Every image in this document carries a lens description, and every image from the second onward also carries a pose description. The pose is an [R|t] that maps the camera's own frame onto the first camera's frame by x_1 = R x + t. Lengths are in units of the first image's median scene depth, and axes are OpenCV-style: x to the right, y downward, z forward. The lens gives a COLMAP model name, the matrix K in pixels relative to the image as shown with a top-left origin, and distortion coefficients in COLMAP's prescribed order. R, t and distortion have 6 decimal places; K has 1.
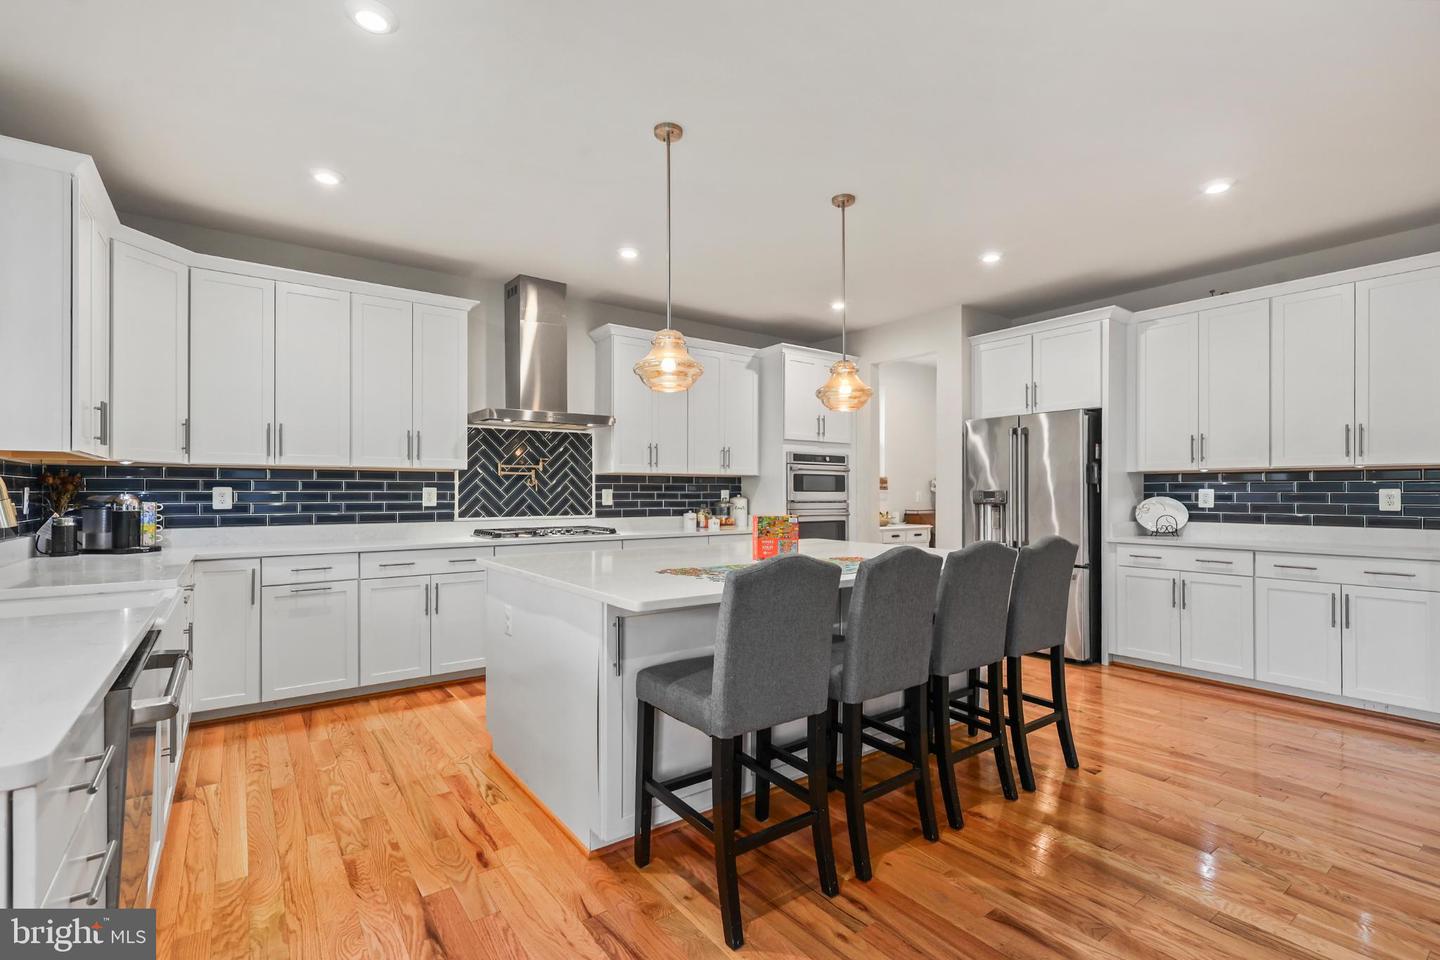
lens RADIAL K [[657.5, 0, 724.0], [0, 657.5, 493.7], [0, 0, 1]] dist [0.002456, 0.000602]
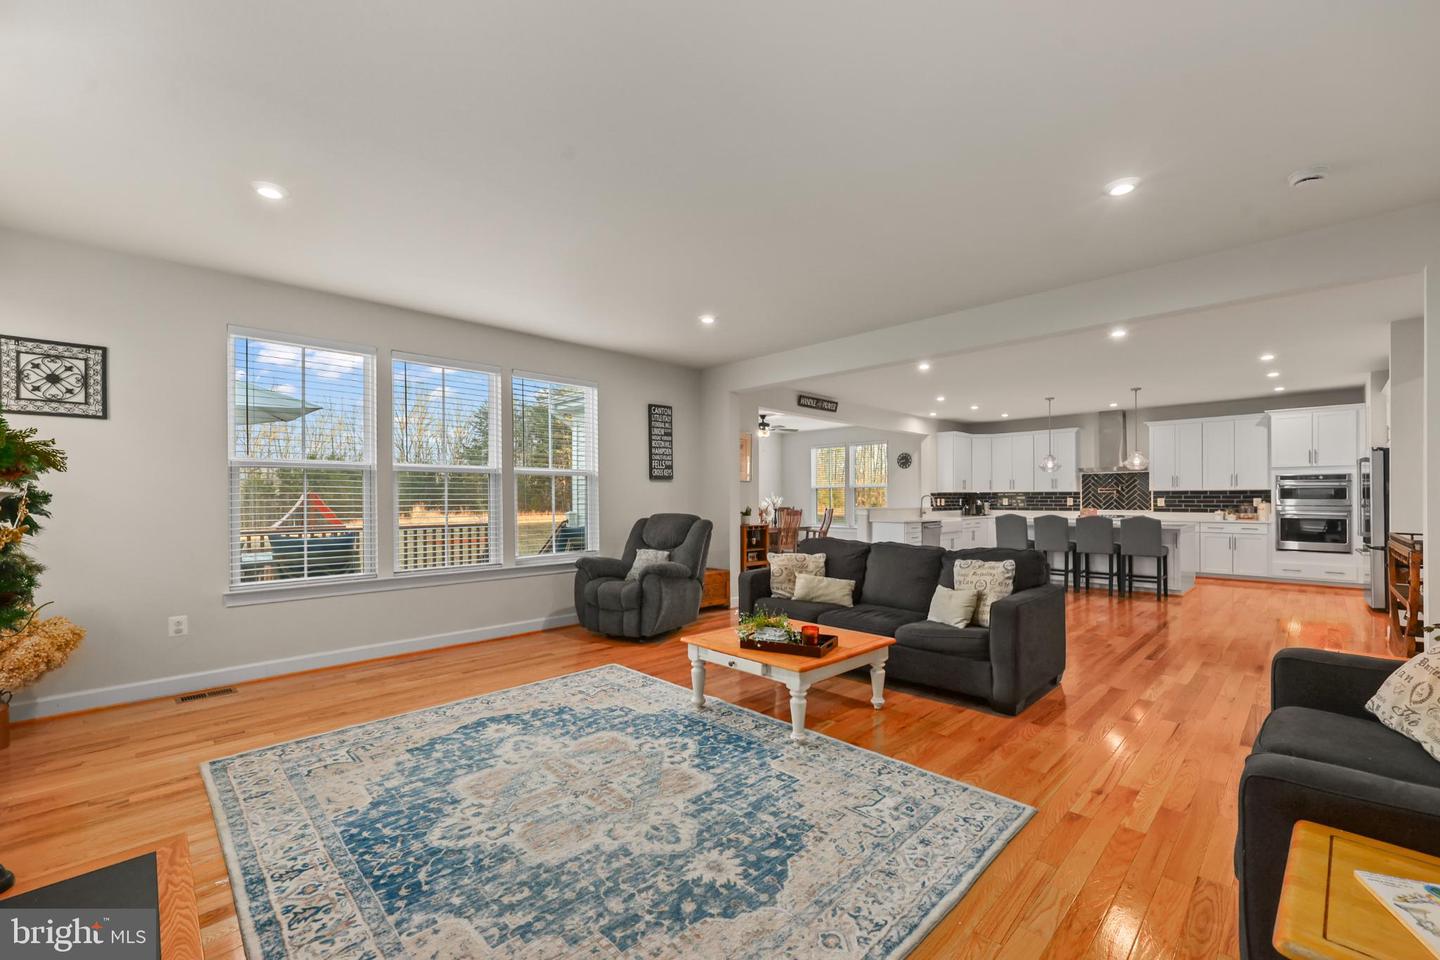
lens RADIAL K [[580.4, 0, 723.0], [0, 580.4, 496.4], [0, 0, 1]] dist [0.000942, -0.000071]
pose [[0.137689, -0.004310, -0.990466, 1.647346], [0.002500, 0.999989, -0.004004, -0.009732], [0.990472, -0.001925, 0.137698, -0.697515]]
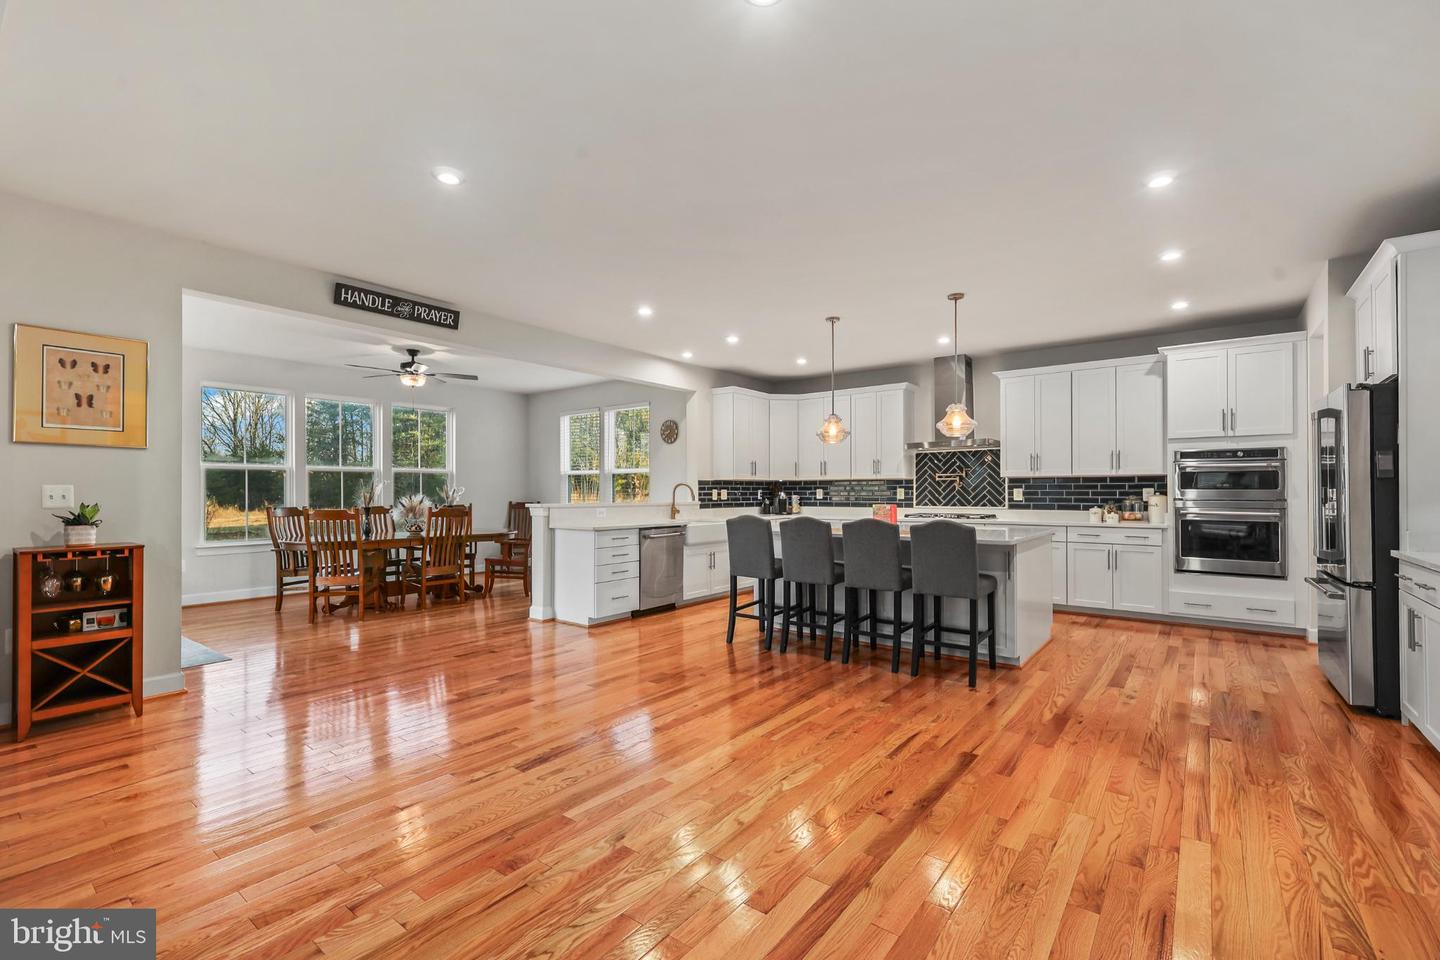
lens RADIAL K [[619.0, 0, 725.3], [0, 619.0, 487.1], [0, 0, 1]] dist [0.001286, 0.000010]
pose [[0.272244, -0.007781, -0.962197, 1.021406], [0.002196, 0.999970, -0.007465, -0.001534], [0.962226, -0.000081, 0.272253, 0.080138]]
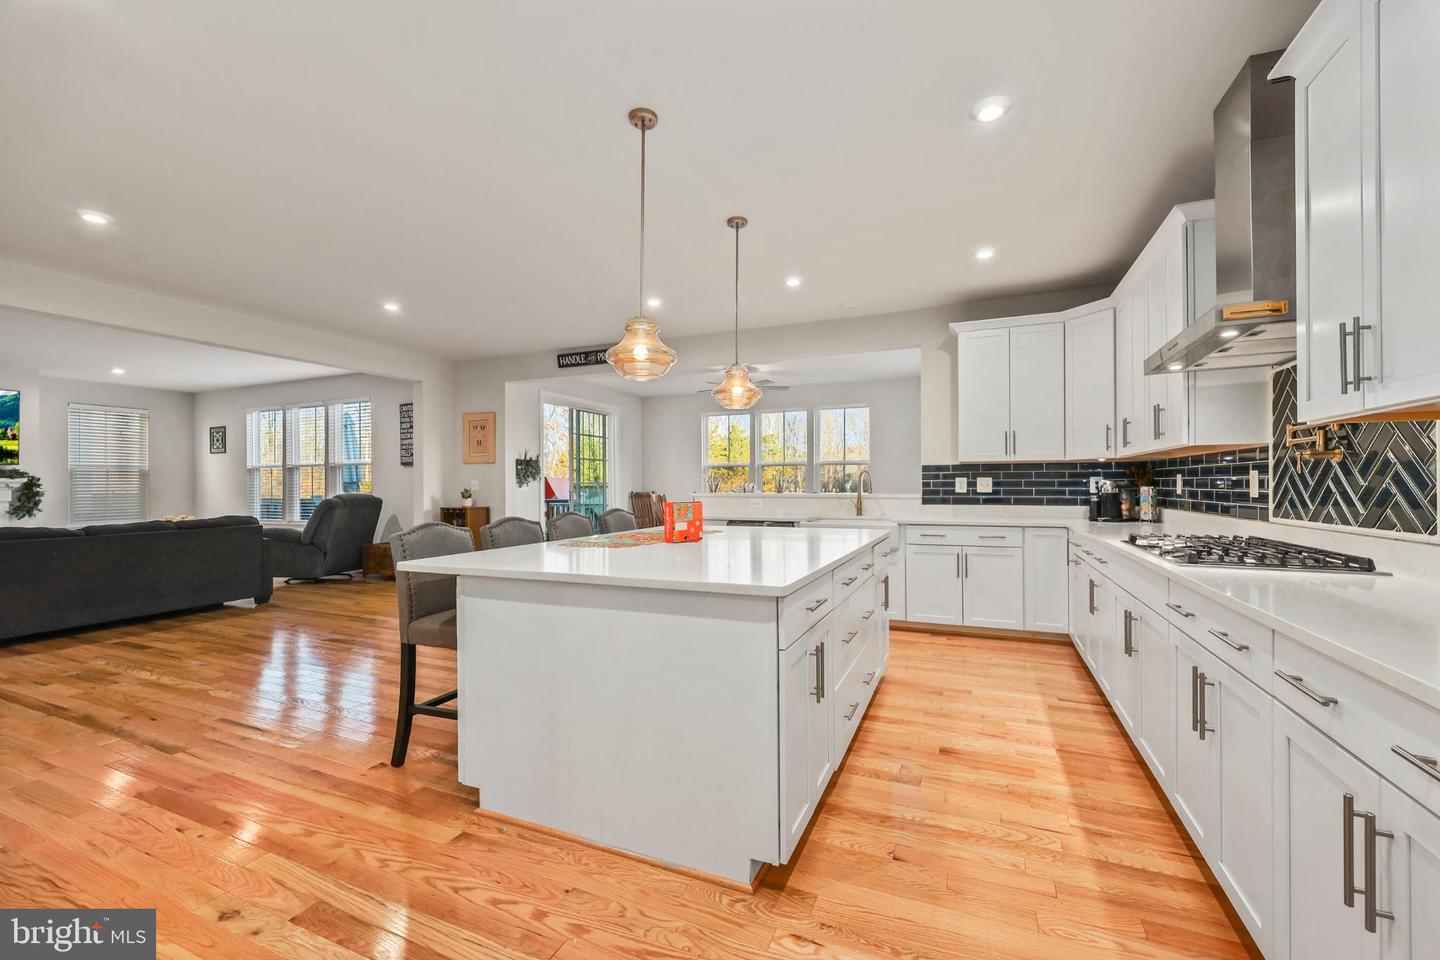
lens RADIAL K [[585.7, 0, 725.3], [0, 585.7, 481.9], [0, 0, 1]] dist [0.001383, 0.000116]
pose [[-0.862823, 0.002941, -0.505498, 0.337103], [0.005654, 0.999977, -0.003832, 0.001993], [0.505475, -0.006164, -0.862819, 1.223263]]
